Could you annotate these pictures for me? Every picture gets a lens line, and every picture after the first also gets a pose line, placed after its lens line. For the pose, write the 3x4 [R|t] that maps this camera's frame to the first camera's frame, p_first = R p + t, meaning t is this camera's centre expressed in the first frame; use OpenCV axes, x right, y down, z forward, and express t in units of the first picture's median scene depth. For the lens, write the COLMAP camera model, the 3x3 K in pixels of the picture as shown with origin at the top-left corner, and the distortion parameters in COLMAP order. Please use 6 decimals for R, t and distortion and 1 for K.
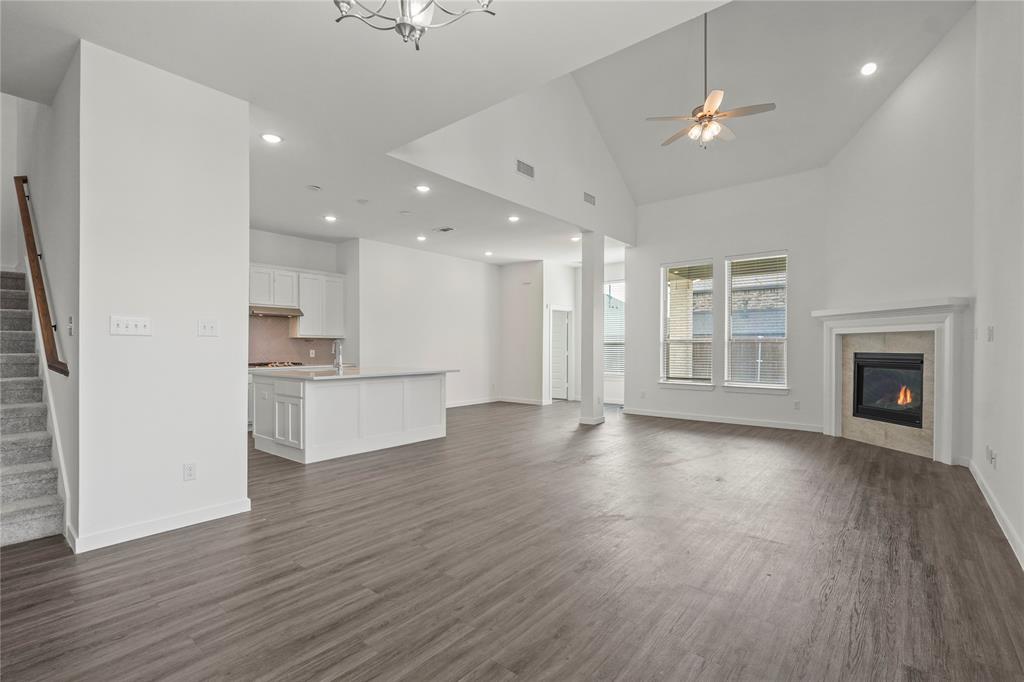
lens RADIAL K [[471.4, 0, 512.7], [0, 471.4, 345.1], [0, 0, 1]] dist [-0.000708, -0.000466]
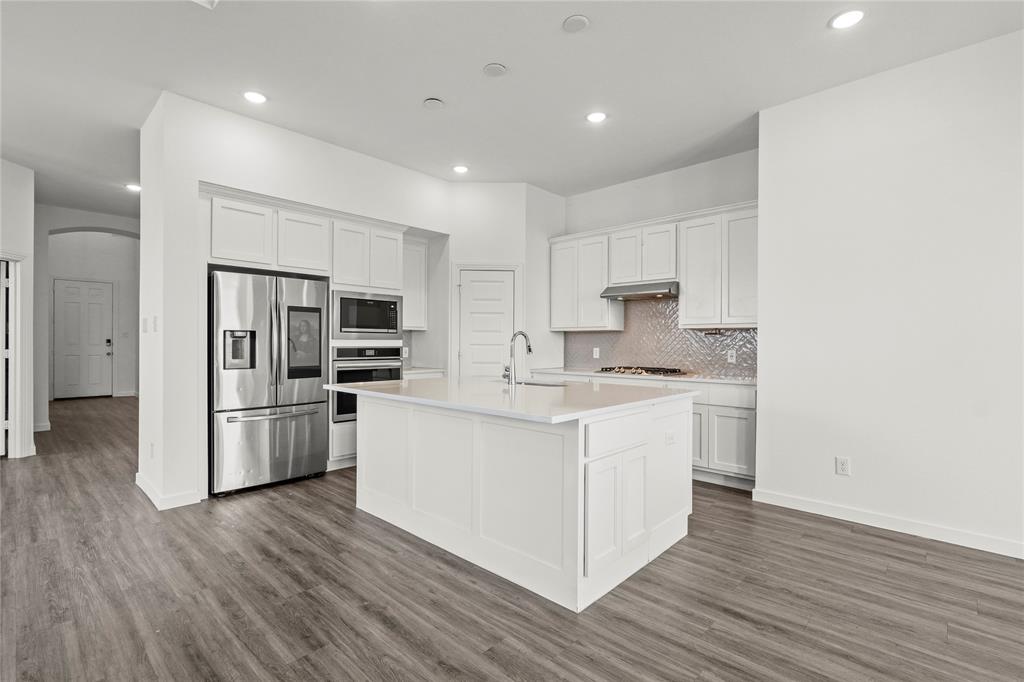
lens RADIAL K [[471.4, 0, 512.6], [0, 471.4, 342.6], [0, 0, 1]] dist [-0.000708, -0.000466]
pose [[-0.059653, -0.007365, -0.998192, 0.185705], [-0.003594, 0.999968, -0.007163, 0.007675], [0.998213, 0.003160, -0.059677, 0.925069]]
